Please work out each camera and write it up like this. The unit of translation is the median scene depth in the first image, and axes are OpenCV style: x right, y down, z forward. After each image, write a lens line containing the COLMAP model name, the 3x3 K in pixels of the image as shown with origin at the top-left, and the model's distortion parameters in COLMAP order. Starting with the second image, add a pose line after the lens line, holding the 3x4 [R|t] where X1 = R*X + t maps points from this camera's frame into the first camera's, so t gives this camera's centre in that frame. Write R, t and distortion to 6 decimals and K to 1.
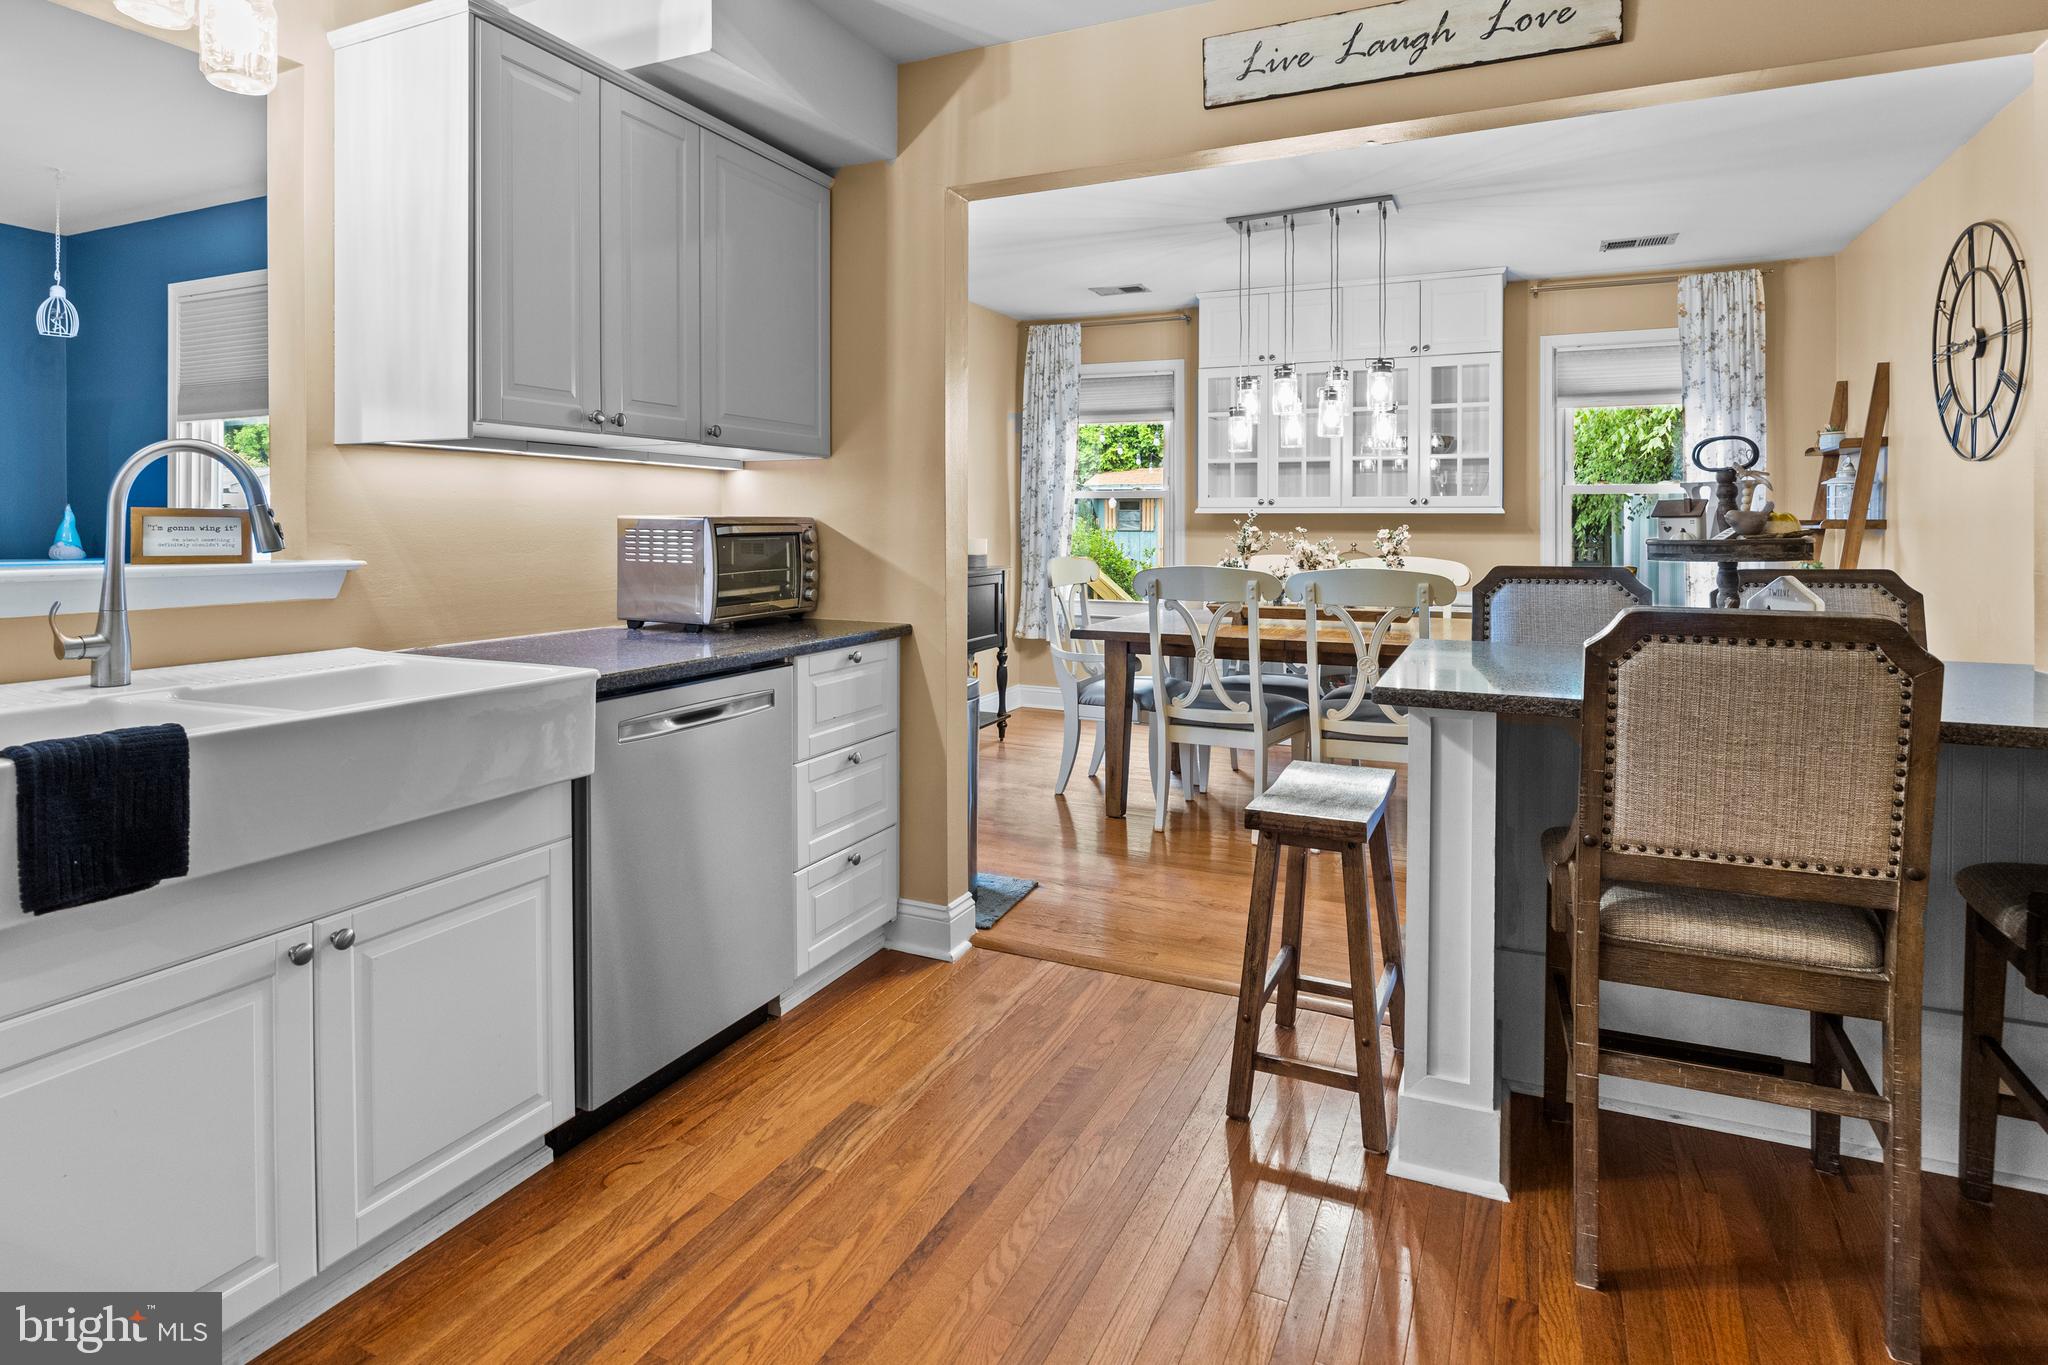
lens RADIAL K [[1099.9, 0, 1023.5], [0, 1099.9, 525.9], [0, 0, 1]] dist [-0.007713, 0.000094]
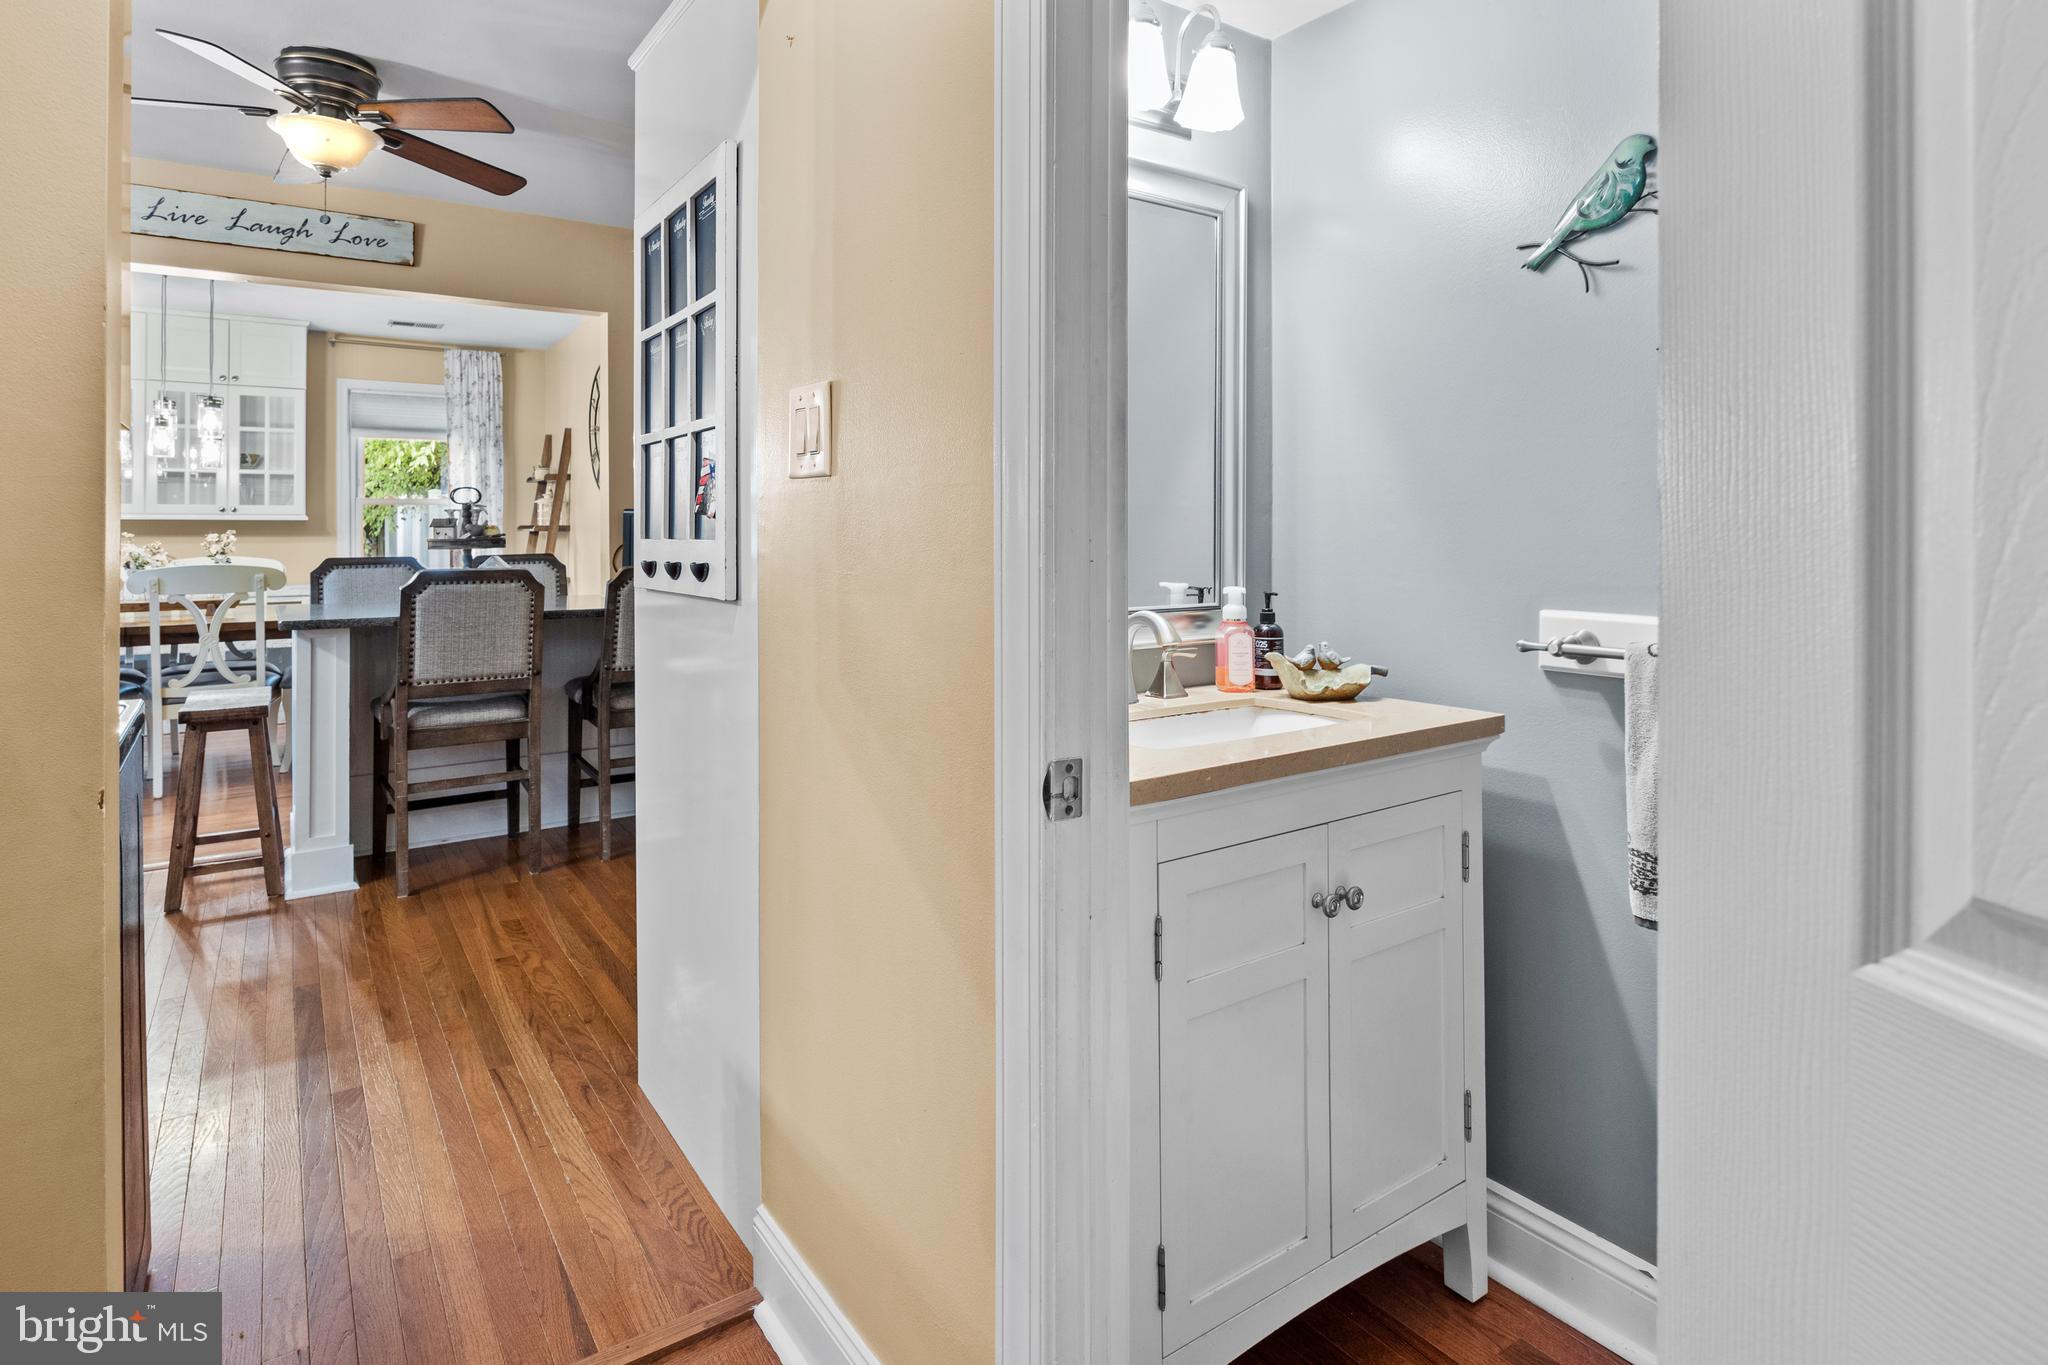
lens RADIAL K [[1099.9, 0, 1027.7], [0, 1099.9, 522.0], [0, 0, 1]] dist [-0.007713, 0.000094]
pose [[0.518285, 0.000652, 0.855208, -0.400983], [0.003216, 0.999991, -0.002712, -0.006580], [-0.855202, 0.004156, 0.518278, -0.676450]]
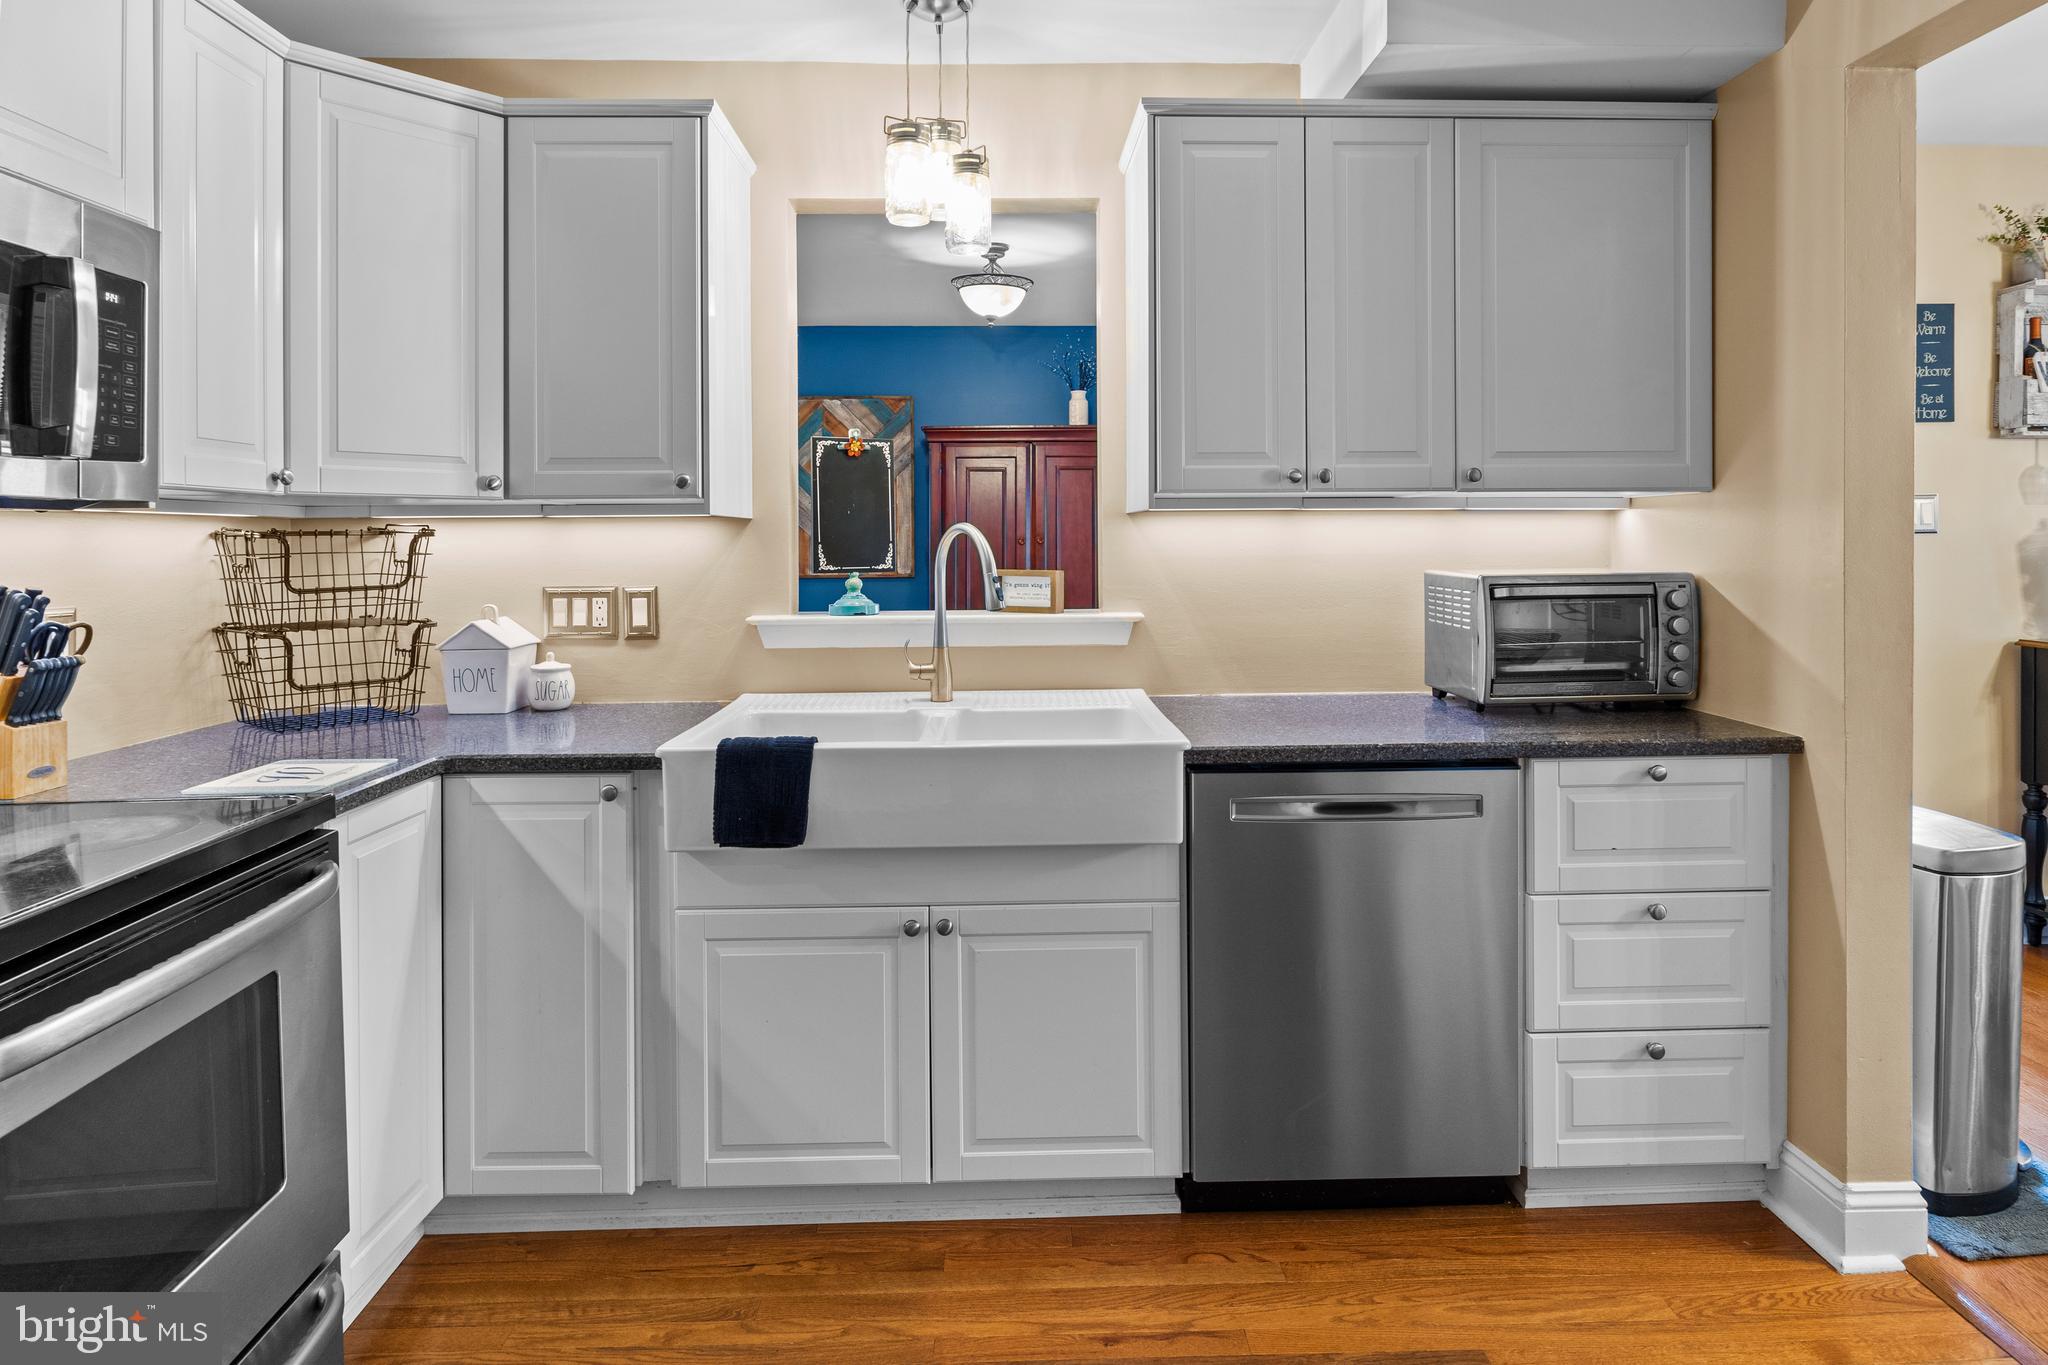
lens RADIAL K [[1168.5, 0, 1019.9], [0, 1168.5, 539.3], [0, 0, 1]] dist [-0.003944, 0.001652]
pose [[0.435800, -0.002505, -0.900040, 0.390320], [0.007968, 0.999968, 0.001075, -0.042792], [0.900008, -0.007640, 0.435806, 0.311610]]
